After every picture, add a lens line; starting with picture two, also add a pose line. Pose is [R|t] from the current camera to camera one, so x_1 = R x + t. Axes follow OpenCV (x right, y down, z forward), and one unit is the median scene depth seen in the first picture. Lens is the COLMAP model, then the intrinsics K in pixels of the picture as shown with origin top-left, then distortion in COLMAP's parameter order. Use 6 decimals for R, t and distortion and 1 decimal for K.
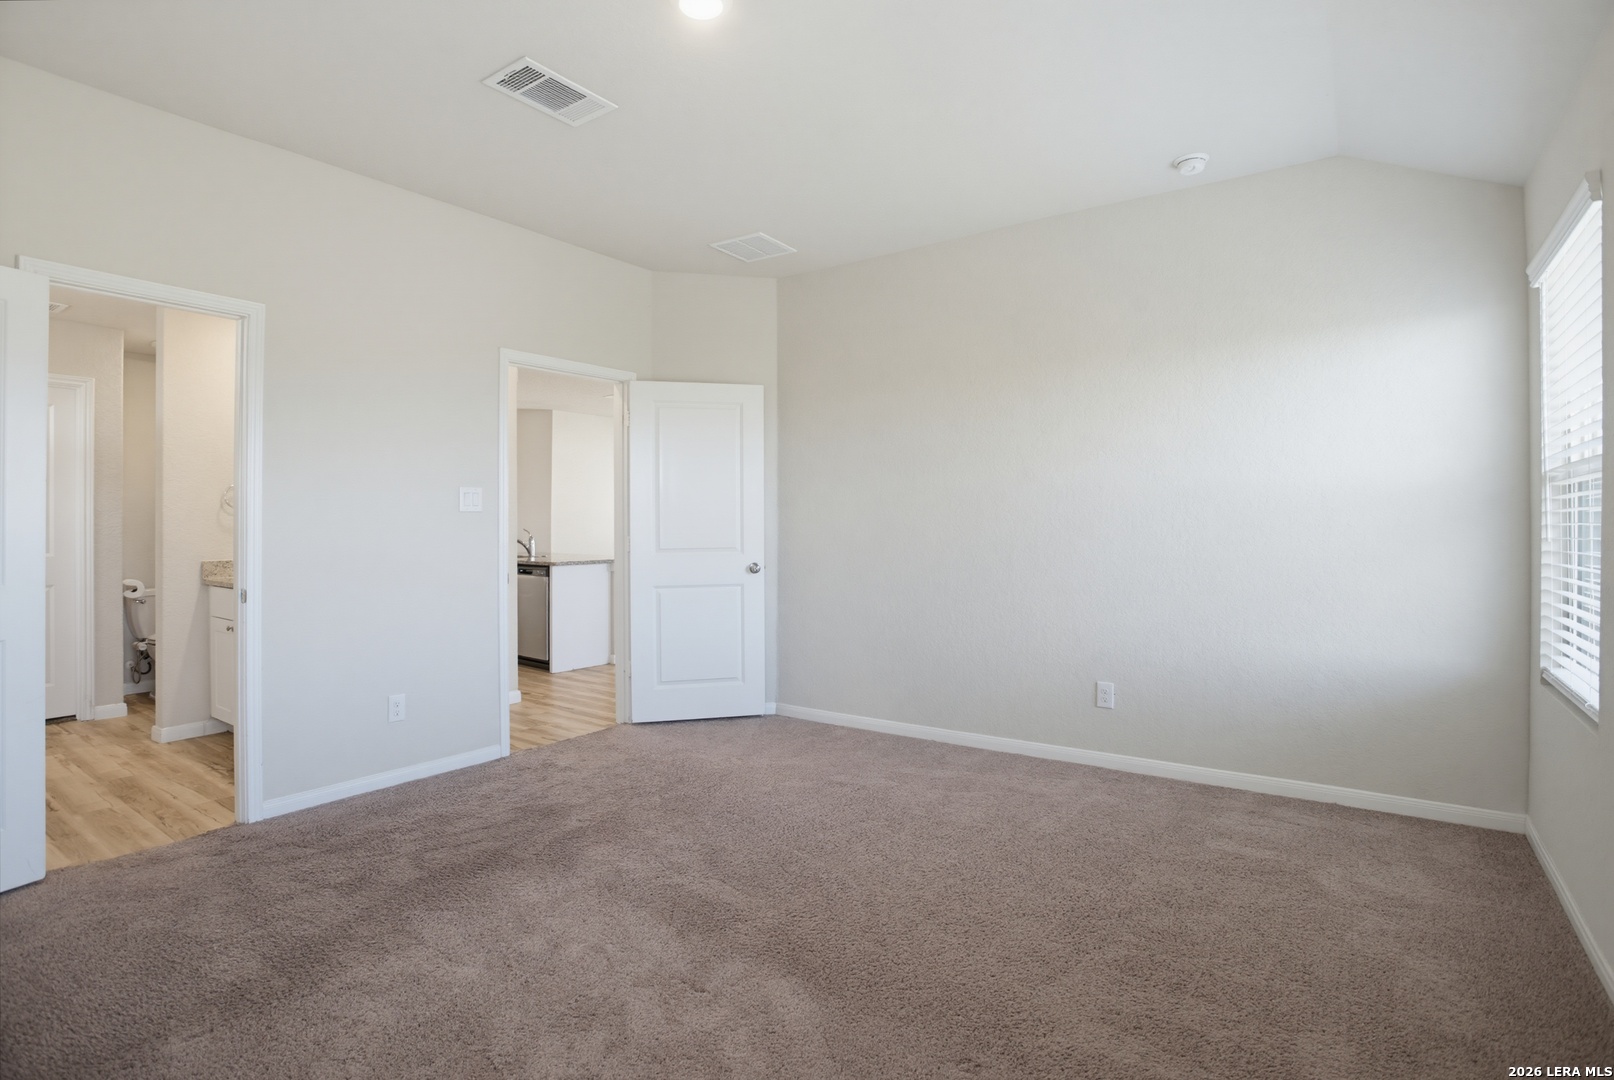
lens RADIAL K [[786.1, 0, 810.8], [0, 786.1, 526.1], [0, 0, 1]] dist [-0.061009, 0.017107]
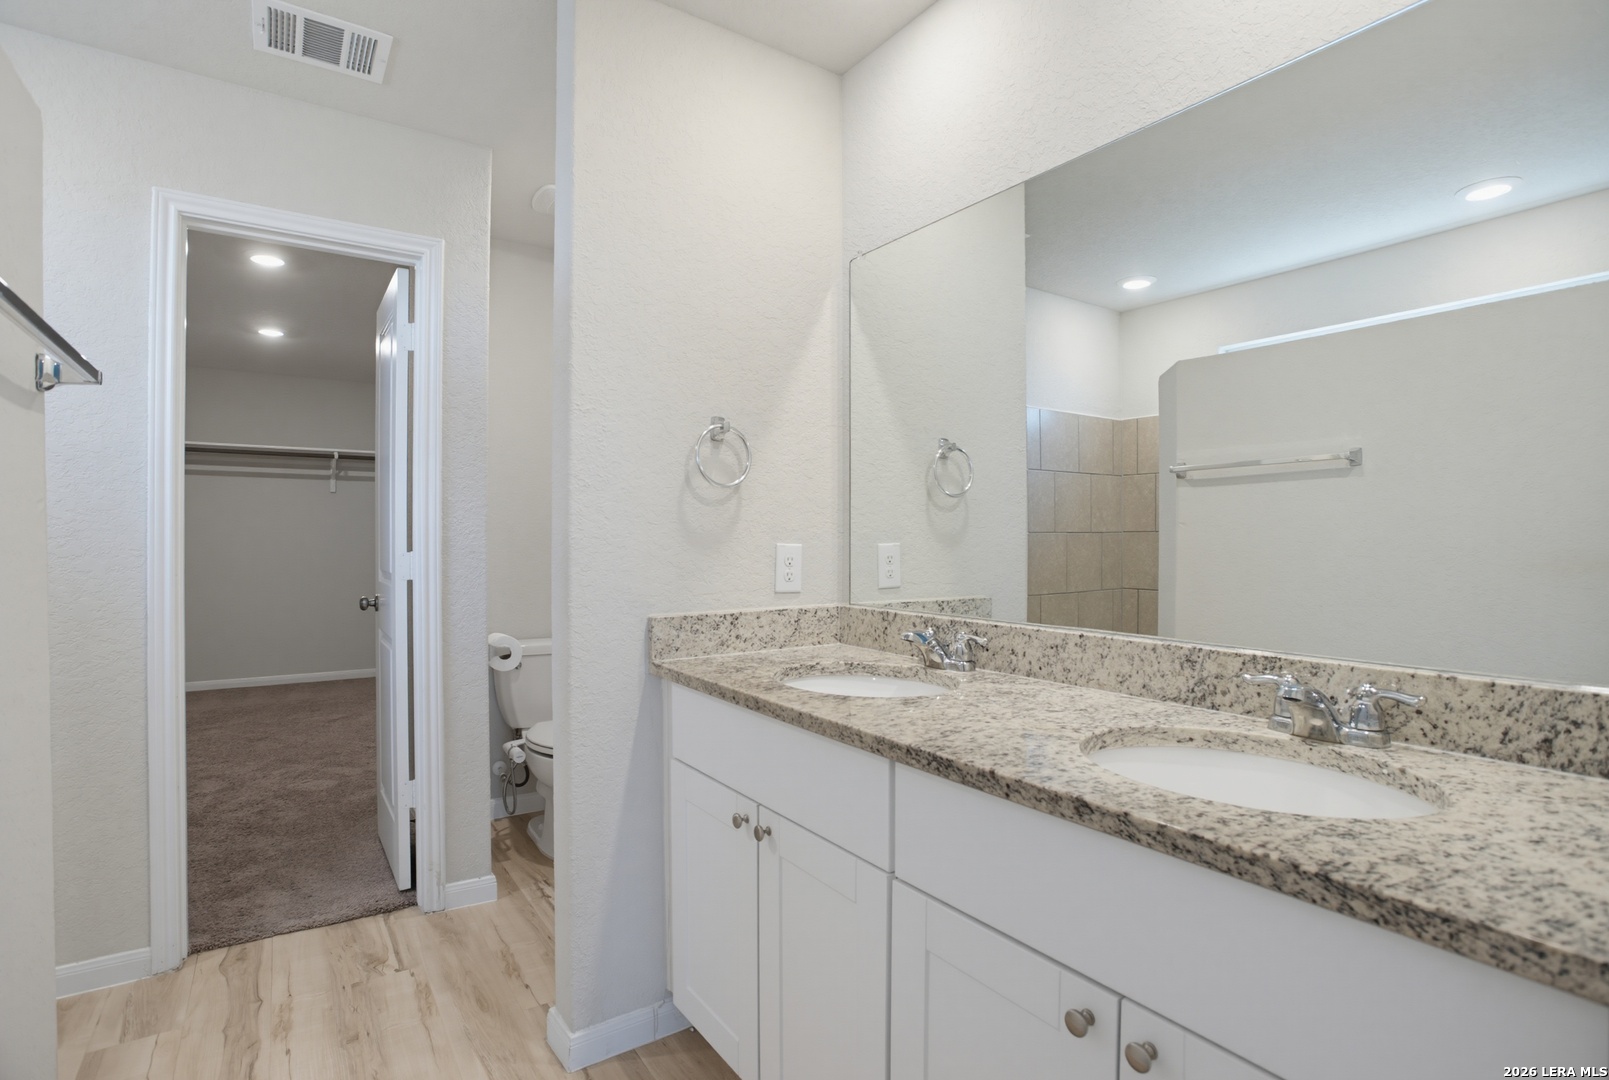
lens RADIAL K [[783.6, 0, 799.1], [0, 783.6, 539.8], [0, 0, 1]] dist [-0.061009, 0.017107]
pose [[0.936012, -0.003299, -0.351952, -0.523143], [0.005233, 0.999976, 0.004544, 0.003363], [0.351928, -0.006095, 0.936007, 0.577963]]
